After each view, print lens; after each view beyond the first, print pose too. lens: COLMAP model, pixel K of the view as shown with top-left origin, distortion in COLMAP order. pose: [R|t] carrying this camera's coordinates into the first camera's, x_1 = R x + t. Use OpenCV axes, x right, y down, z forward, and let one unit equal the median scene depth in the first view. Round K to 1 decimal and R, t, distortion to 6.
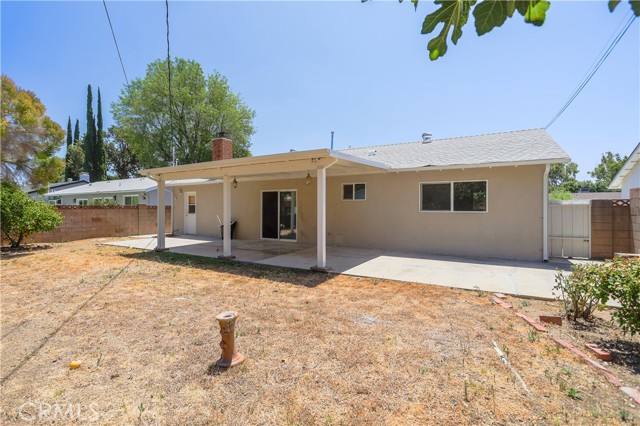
lens RADIAL K [[311.9, 0, 317.6], [0, 311.9, 209.5], [0, 0, 1]] dist [-0.001044, 0.000508]
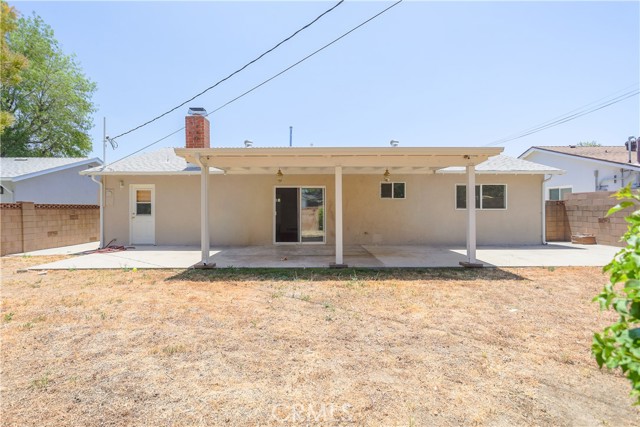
lens RADIAL K [[311.9, 0, 317.6], [0, 311.9, 210.0], [0, 0, 1]] dist [-0.001044, 0.000508]
pose [[0.844019, -0.003872, 0.536300, -0.545359], [0.006773, 0.999971, -0.003439, 0.007496], [-0.536271, 0.006535, 0.844021, 0.232928]]
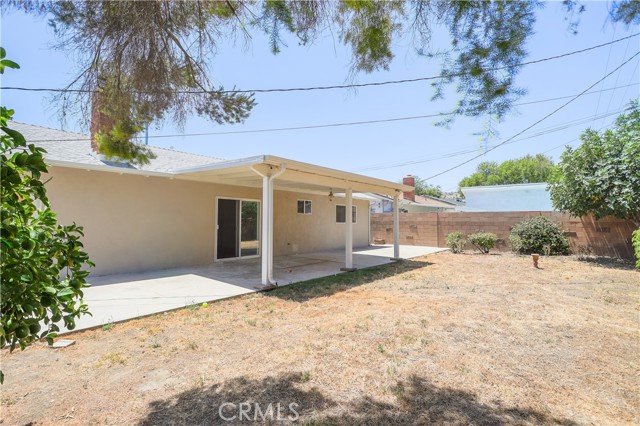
lens RADIAL K [[311.9, 0, 317.6], [0, 311.9, 209.5], [0, 0, 1]] dist [-0.001044, 0.000508]
pose [[0.137318, 0.036783, 0.989844, -0.919598], [-0.003668, 0.999322, -0.036626, -0.002895], [-0.990520, 0.001399, 0.137359, 0.669736]]
